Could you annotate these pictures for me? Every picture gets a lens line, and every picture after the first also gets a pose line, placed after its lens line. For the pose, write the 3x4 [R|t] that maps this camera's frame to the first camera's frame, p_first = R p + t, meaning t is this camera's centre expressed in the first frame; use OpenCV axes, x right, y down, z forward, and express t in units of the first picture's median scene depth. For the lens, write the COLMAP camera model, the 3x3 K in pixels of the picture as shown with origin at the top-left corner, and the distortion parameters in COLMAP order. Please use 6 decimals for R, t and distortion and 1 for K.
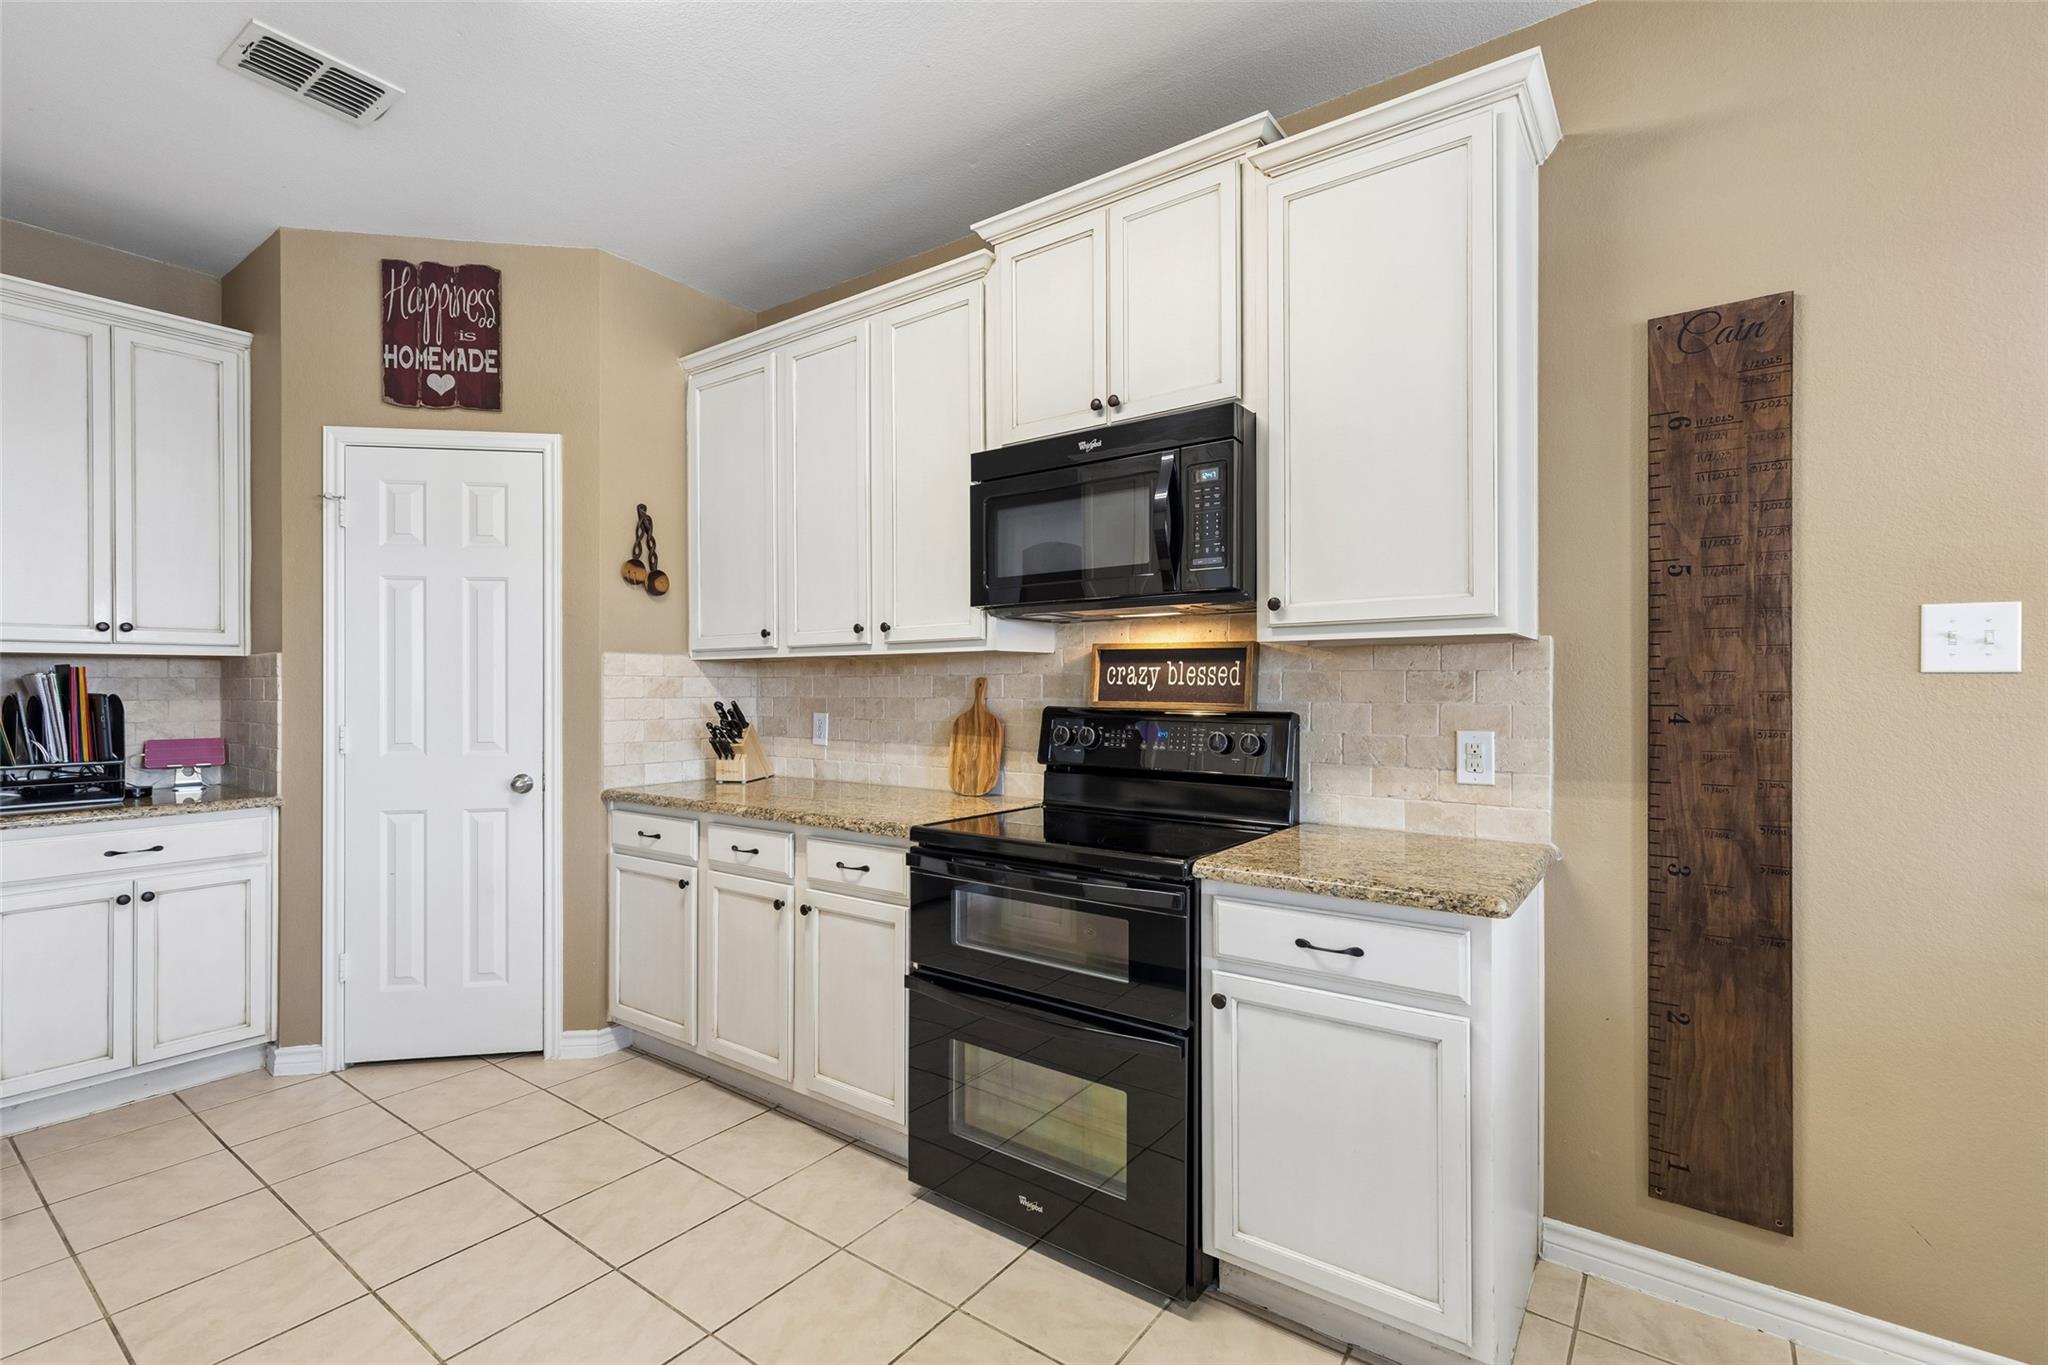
lens RADIAL K [[929.4, 0, 1024.0], [0, 929.4, 682.5], [0, 0, 1]] dist [0.001902, 0.000038]
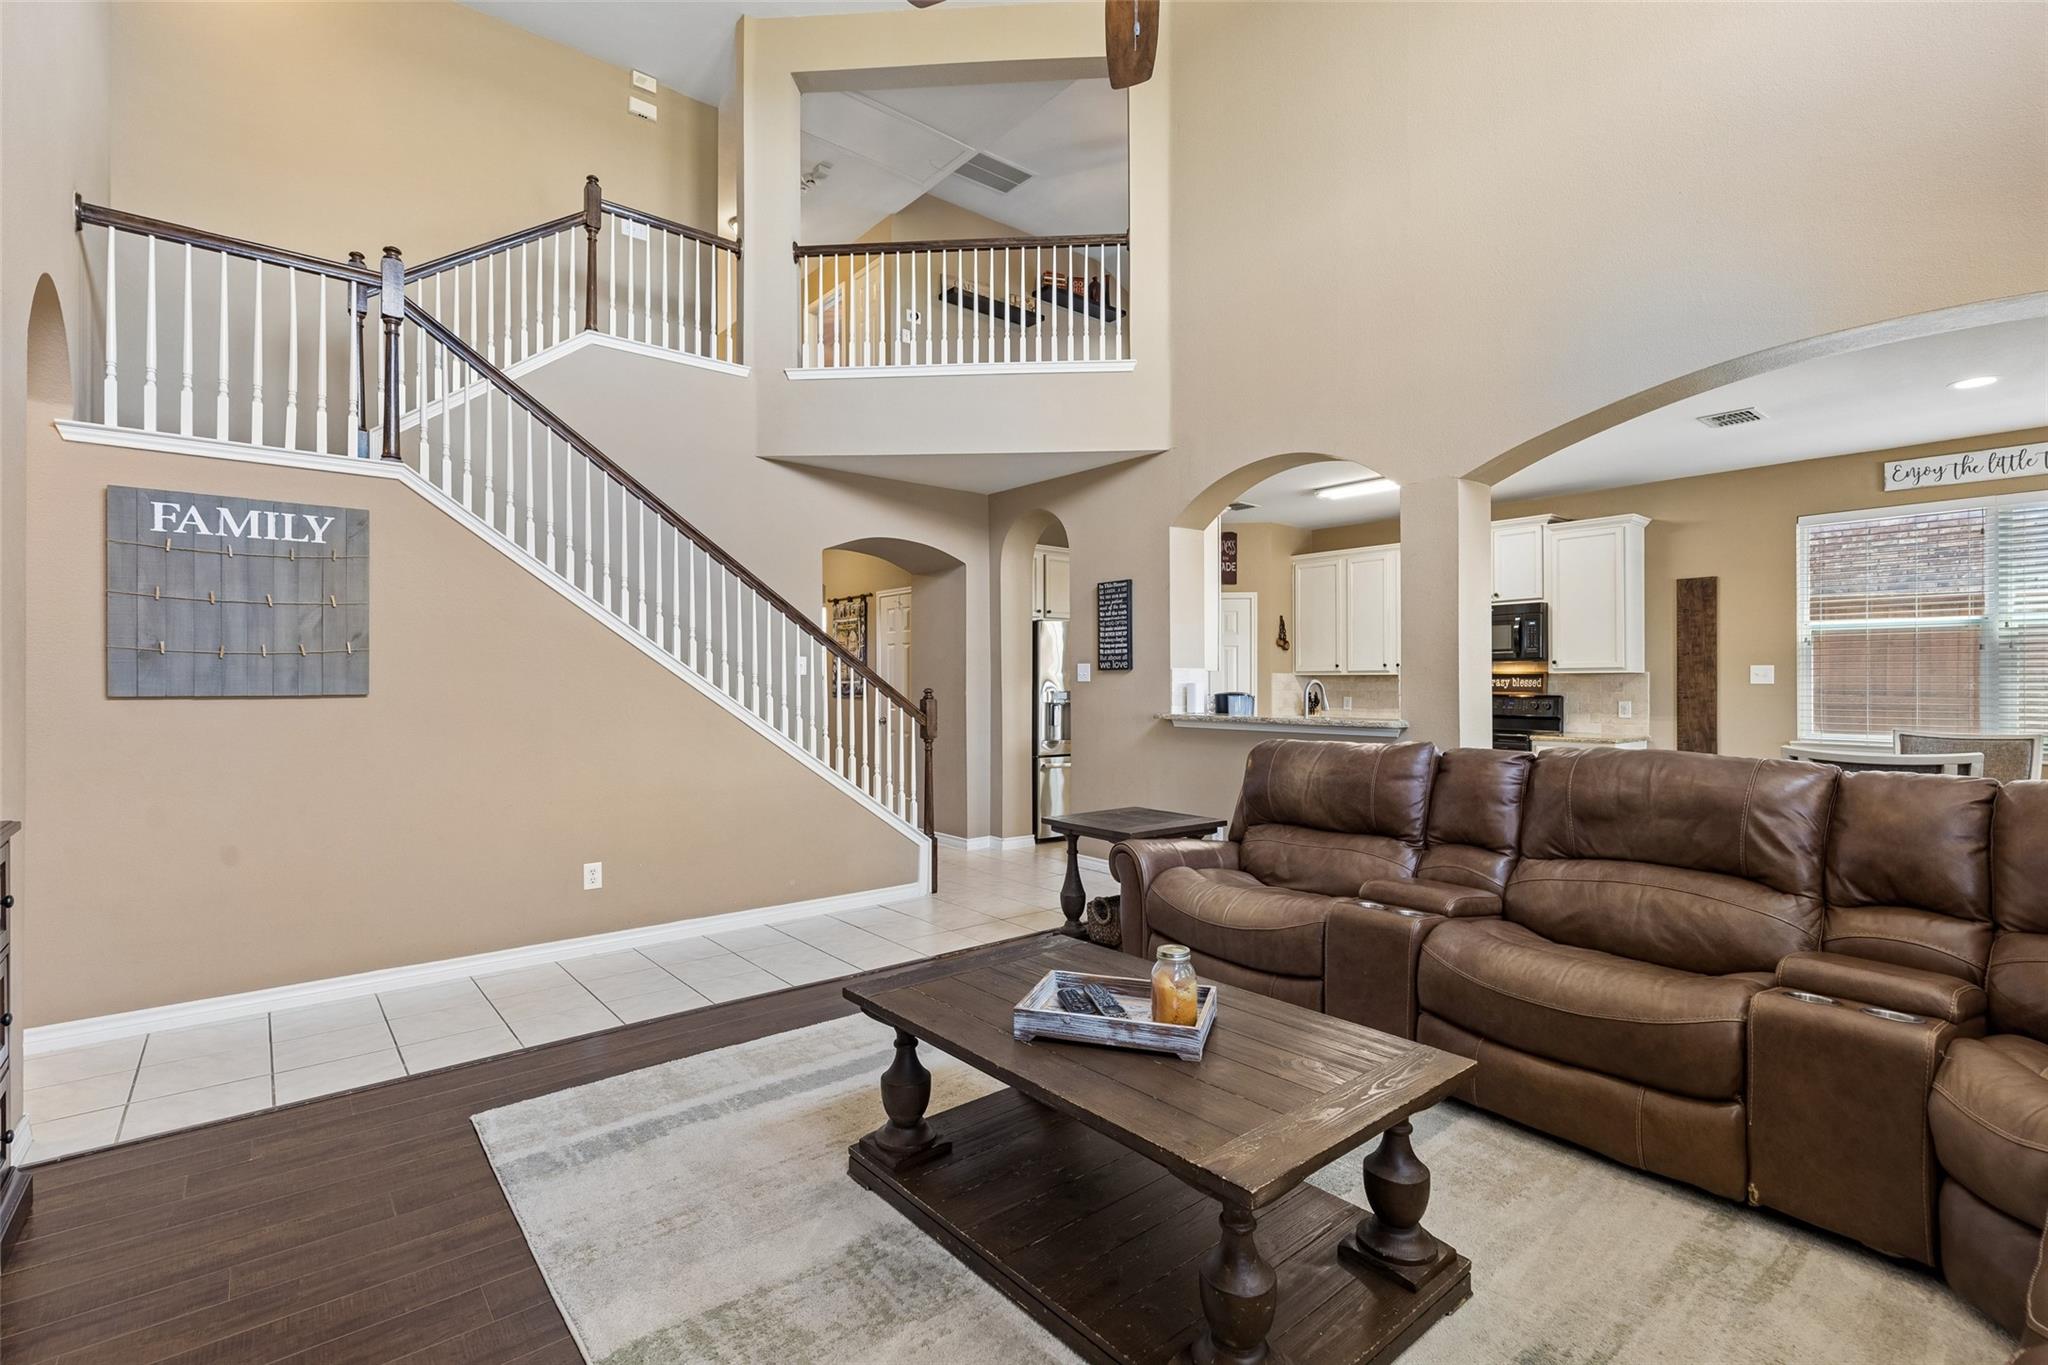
lens RADIAL K [[929.4, 0, 1024.0], [0, 929.4, 682.5], [0, 0, 1]] dist [0.001902, 0.000038]
pose [[0.968194, 0.002099, -0.250192, -0.657138], [-0.001360, 0.999994, 0.003126, -0.017229], [0.250197, -0.002687, 0.968191, -2.410412]]
